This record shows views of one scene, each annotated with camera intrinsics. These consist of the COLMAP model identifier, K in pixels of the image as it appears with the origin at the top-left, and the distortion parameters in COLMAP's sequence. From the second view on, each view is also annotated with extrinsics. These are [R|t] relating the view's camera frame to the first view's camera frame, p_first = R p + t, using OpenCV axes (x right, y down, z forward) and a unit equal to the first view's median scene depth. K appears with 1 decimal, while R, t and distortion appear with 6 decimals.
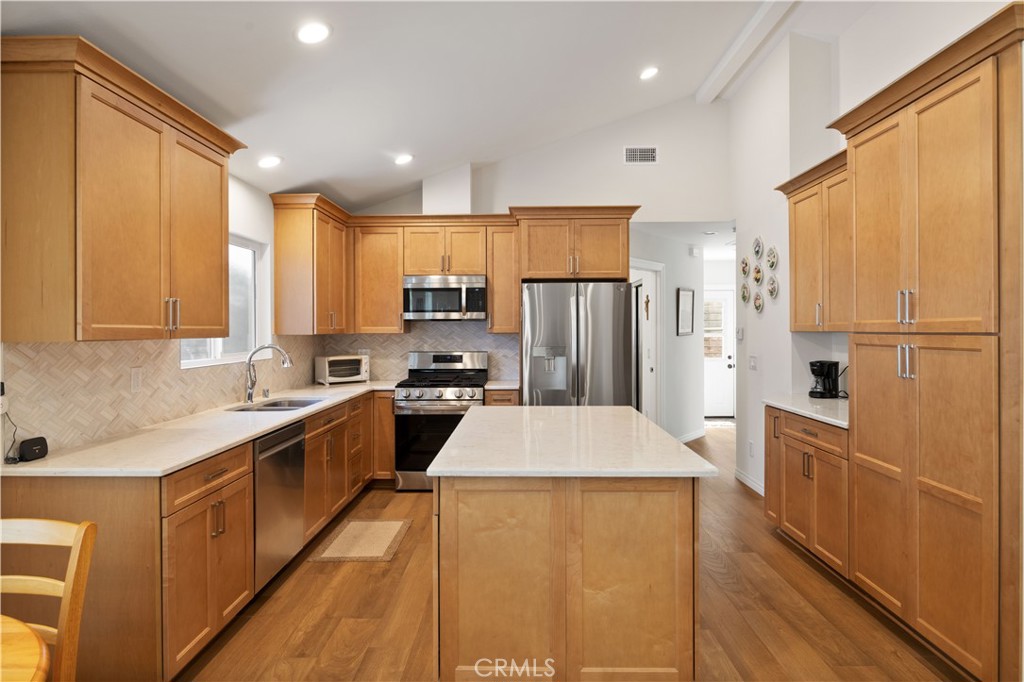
lens RADIAL K [[582.2, 0, 512.8], [0, 582.2, 327.7], [0, 0, 1]] dist [0.018766, -0.000897]
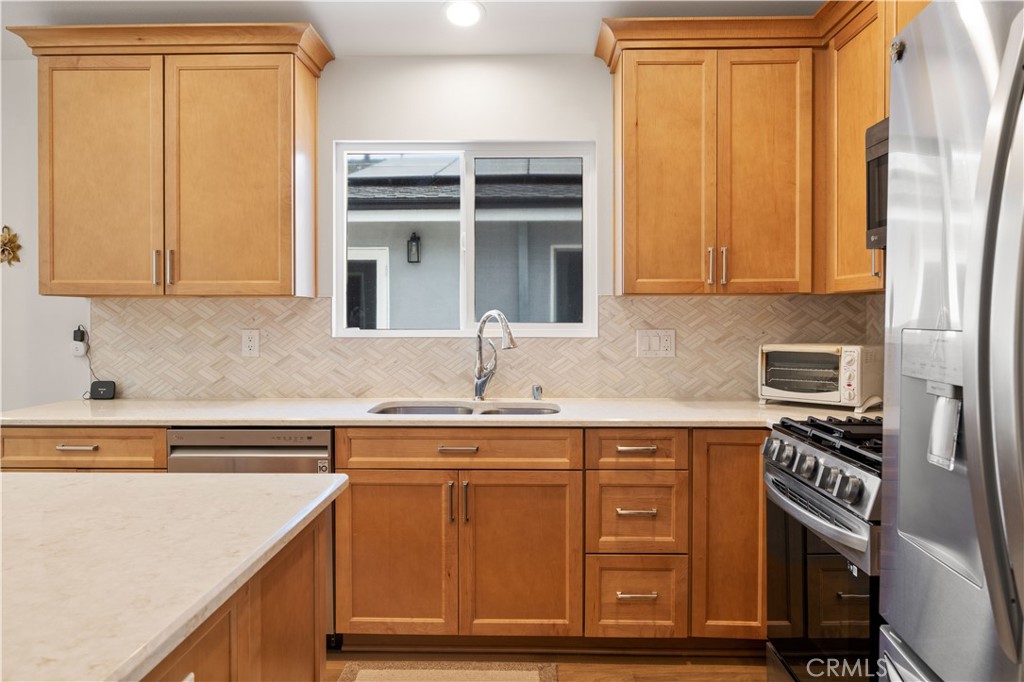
lens RADIAL K [[750.8, 0, 512.1], [0, 750.8, 316.5], [0, 0, 1]] dist [-0.009826, -0.000780]
pose [[-0.007238, 0.007531, -0.999945, 0.300234], [0.003536, 0.999966, 0.007506, 0.024177], [0.999968, -0.003481, -0.007264, 0.837669]]
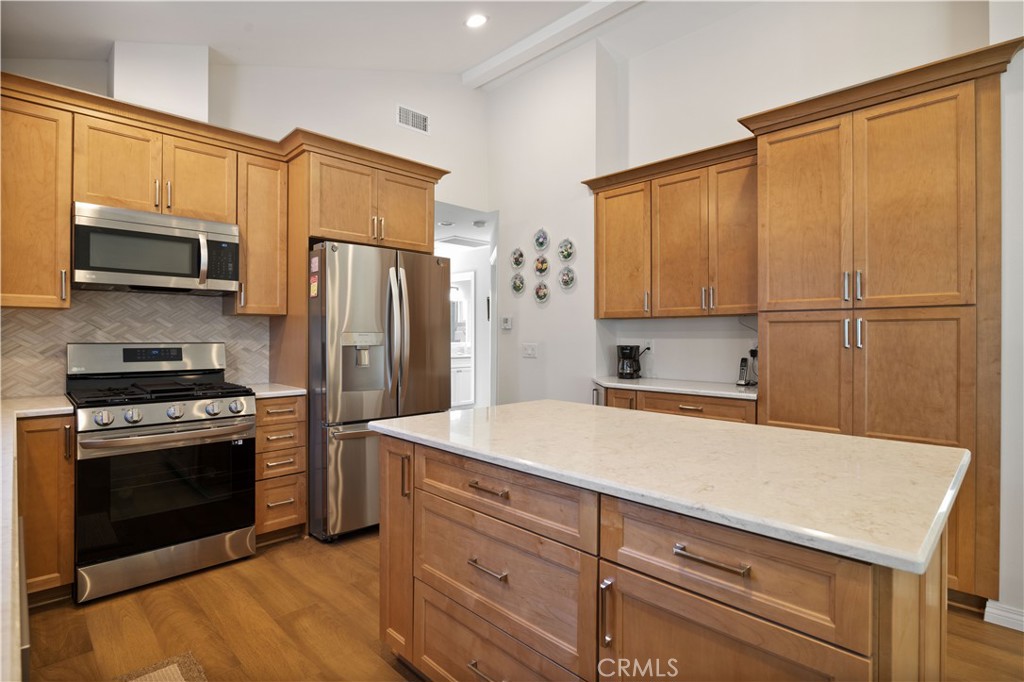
lens RADIAL K [[511.5, 0, 512.8], [0, 511.5, 333.9], [0, 0, 1]] dist [-0.003647, 0.000419]
pose [[0.693612, 0.008370, 0.720301, -0.262368], [-0.007420, 0.999962, -0.004475, 0.034931], [-0.720311, -0.002241, 0.693648, 0.404501]]
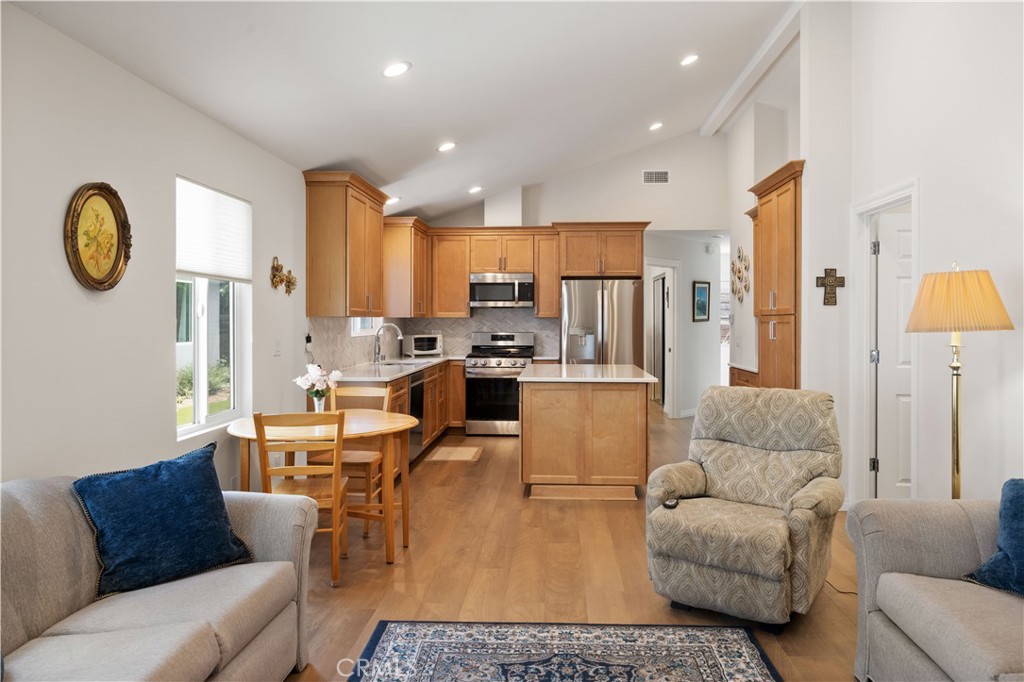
lens RADIAL K [[734.7, 0, 510.9], [0, 734.7, 318.6], [0, 0, 1]] dist [0.002887, 0.001264]
pose [[0.998875, 0.004406, -0.047226, -0.019720], [-0.004432, 0.999990, -0.000450, 0.013111], [0.047224, 0.000659, 0.998884, -0.680582]]
